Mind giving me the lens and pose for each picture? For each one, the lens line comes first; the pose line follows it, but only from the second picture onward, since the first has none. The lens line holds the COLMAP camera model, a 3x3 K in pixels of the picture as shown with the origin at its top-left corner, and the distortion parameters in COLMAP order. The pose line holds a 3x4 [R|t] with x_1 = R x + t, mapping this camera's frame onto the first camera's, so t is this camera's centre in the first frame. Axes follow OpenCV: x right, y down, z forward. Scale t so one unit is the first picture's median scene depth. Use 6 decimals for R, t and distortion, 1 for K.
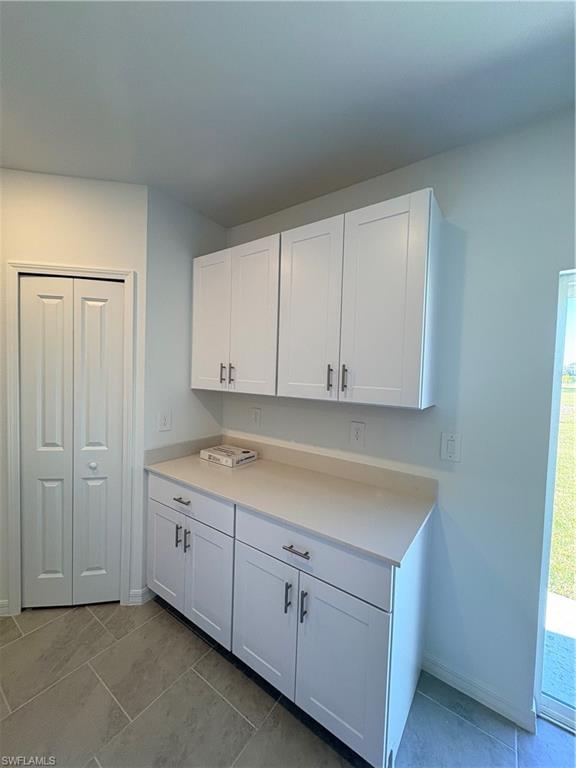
lens RADIAL K [[306.2, 0, 288.0], [0, 306.2, 384.0], [0, 0, 1]] dist [0.001780, 0.000374]
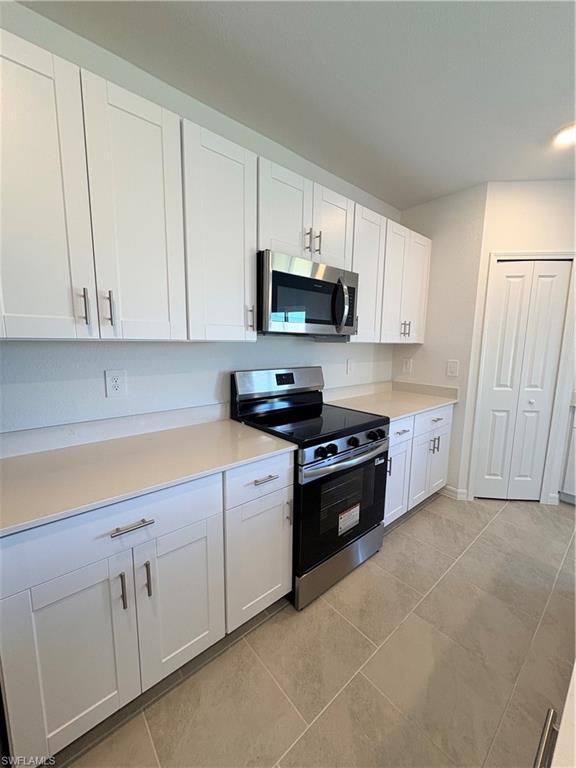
lens RADIAL K [[306.2, 0, 288.0], [0, 306.2, 384.0], [0, 0, 1]] dist [0.001780, 0.000374]
pose [[0.971634, 0.014370, -0.236053, -1.380899], [0.007804, 0.995660, 0.092738, 0.052985], [0.236361, -0.091949, 0.967305, -0.570786]]
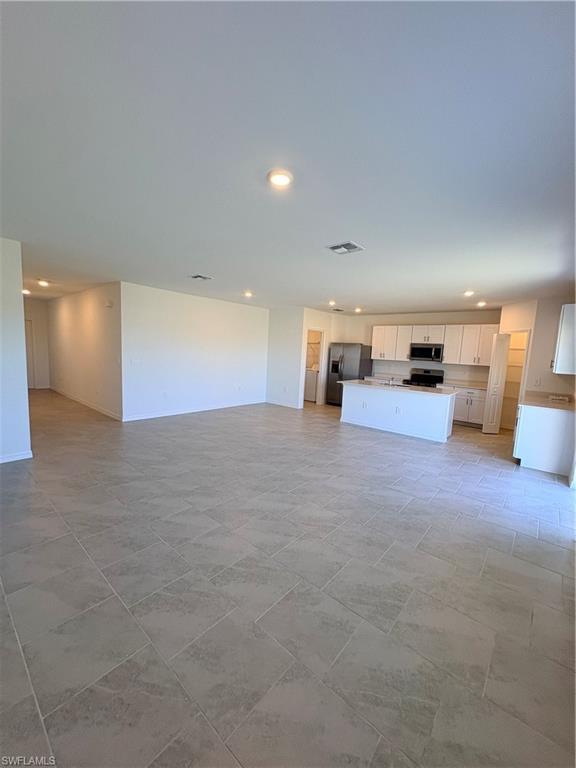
lens RADIAL K [[306.2, 0, 288.0], [0, 306.2, 384.0], [0, 0, 1]] dist [0.001780, 0.000374]
pose [[-0.086652, 0.075543, -0.993370, 2.674031], [-0.091086, 0.992344, 0.083411, 0.125062], [0.992066, 0.097710, -0.079107, -1.029735]]
